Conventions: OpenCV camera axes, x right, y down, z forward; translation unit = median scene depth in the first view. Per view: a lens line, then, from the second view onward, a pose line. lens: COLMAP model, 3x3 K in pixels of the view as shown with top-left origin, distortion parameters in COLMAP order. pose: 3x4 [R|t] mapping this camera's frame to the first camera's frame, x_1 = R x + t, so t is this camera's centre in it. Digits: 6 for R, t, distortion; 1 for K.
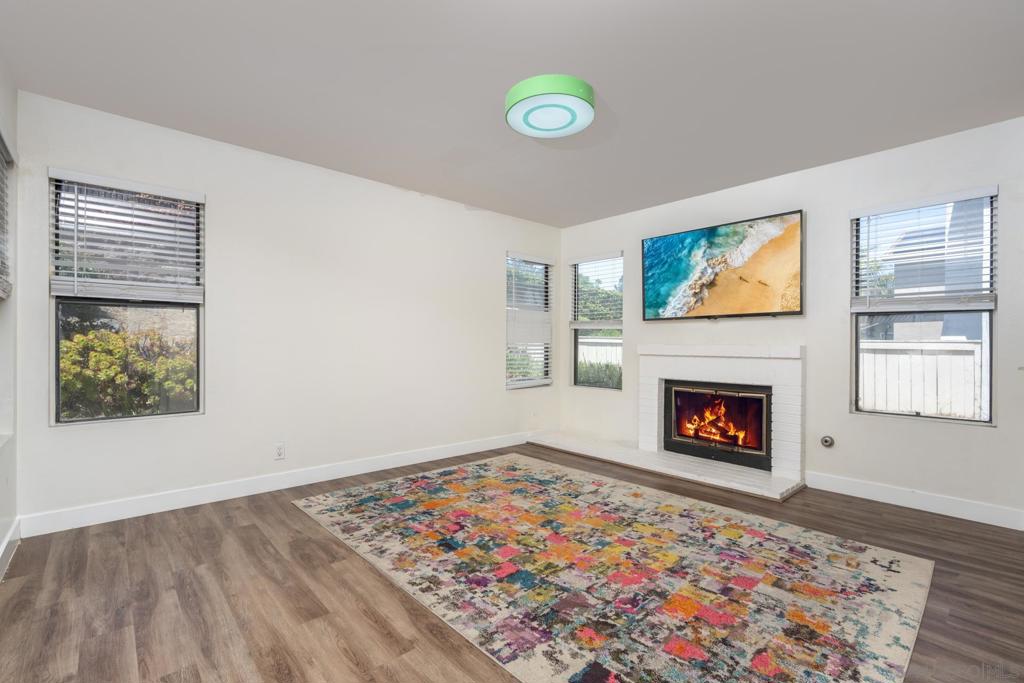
lens RADIAL K [[455.5, 0, 513.3], [0, 455.5, 343.0], [0, 0, 1]] dist [0.002748, 0.000000]
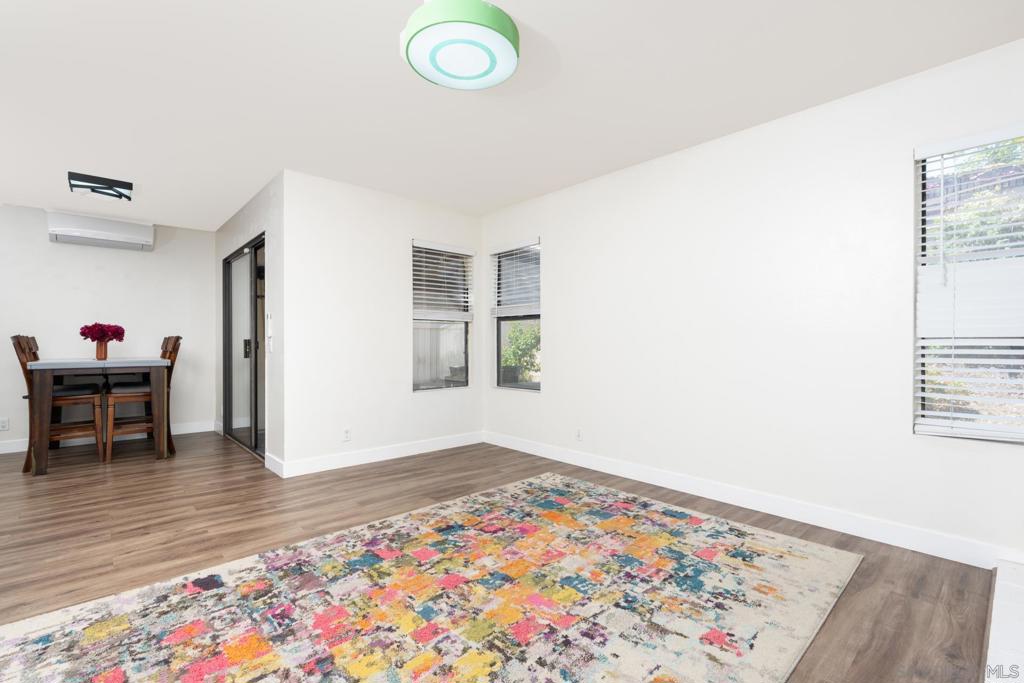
lens RADIAL K [[468.6, 0, 517.2], [0, 468.6, 338.4], [0, 0, 1]] dist [-0.001426, 0.001063]
pose [[0.004770, -0.018274, -0.999822, 0.922662], [0.007852, 0.999803, -0.018236, 0.018464], [0.999958, -0.007764, 0.004913, 1.110060]]
